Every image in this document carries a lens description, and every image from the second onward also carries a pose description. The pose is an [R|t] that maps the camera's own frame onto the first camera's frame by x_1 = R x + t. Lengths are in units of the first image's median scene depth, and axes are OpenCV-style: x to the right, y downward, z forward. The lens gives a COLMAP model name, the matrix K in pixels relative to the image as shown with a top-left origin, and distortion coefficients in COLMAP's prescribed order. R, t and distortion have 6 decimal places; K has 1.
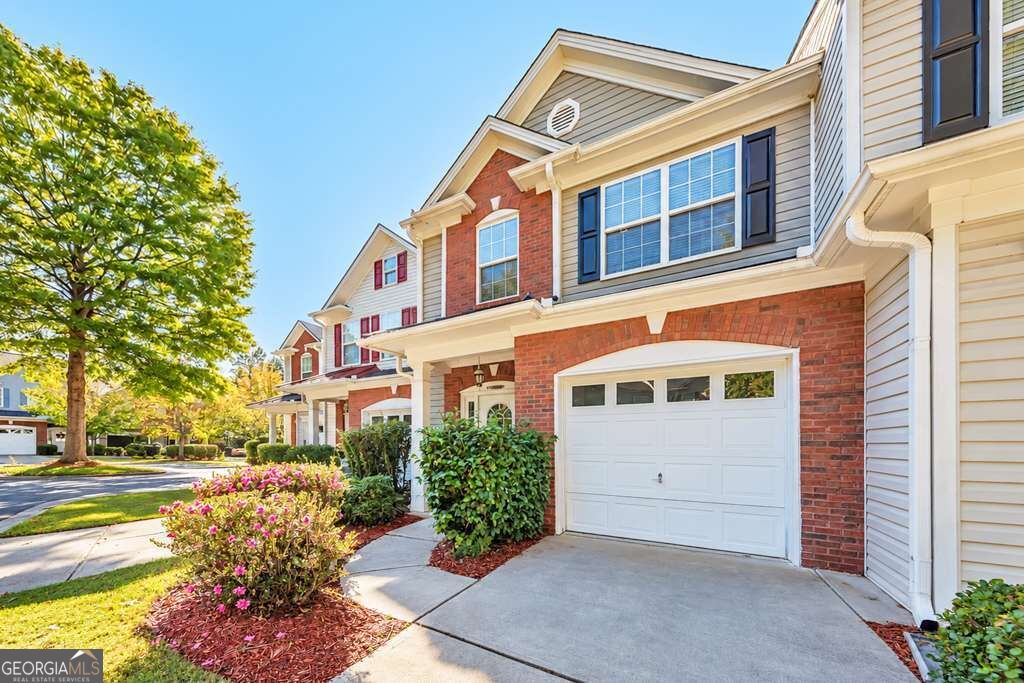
lens RADIAL K [[324.0, 0, 514.8], [0, 324.0, 346.5], [0, 0, 1]] dist [0.005820, -0.000055]
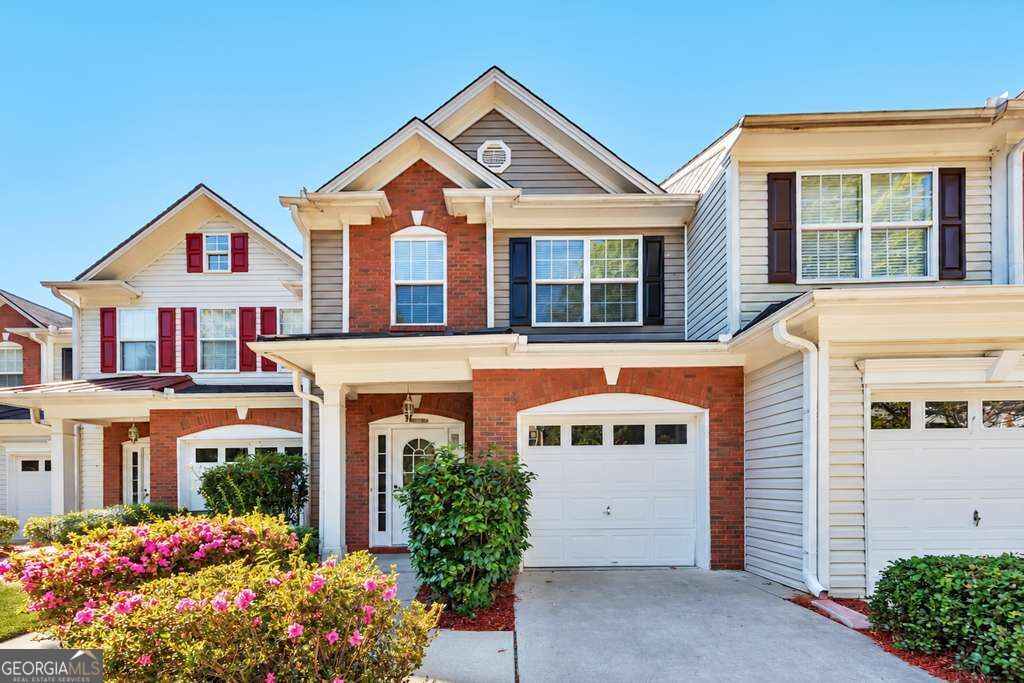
lens RADIAL K [[323.7, 0, 512.0], [0, 323.7, 390.0], [0, 0, 1]] dist [0.006429, -0.000035]
pose [[0.889782, 0.114697, 0.441739, -0.221980], [-0.119820, 0.992660, -0.016394, 0.022953], [-0.440377, -0.038342, 0.896994, 0.076558]]
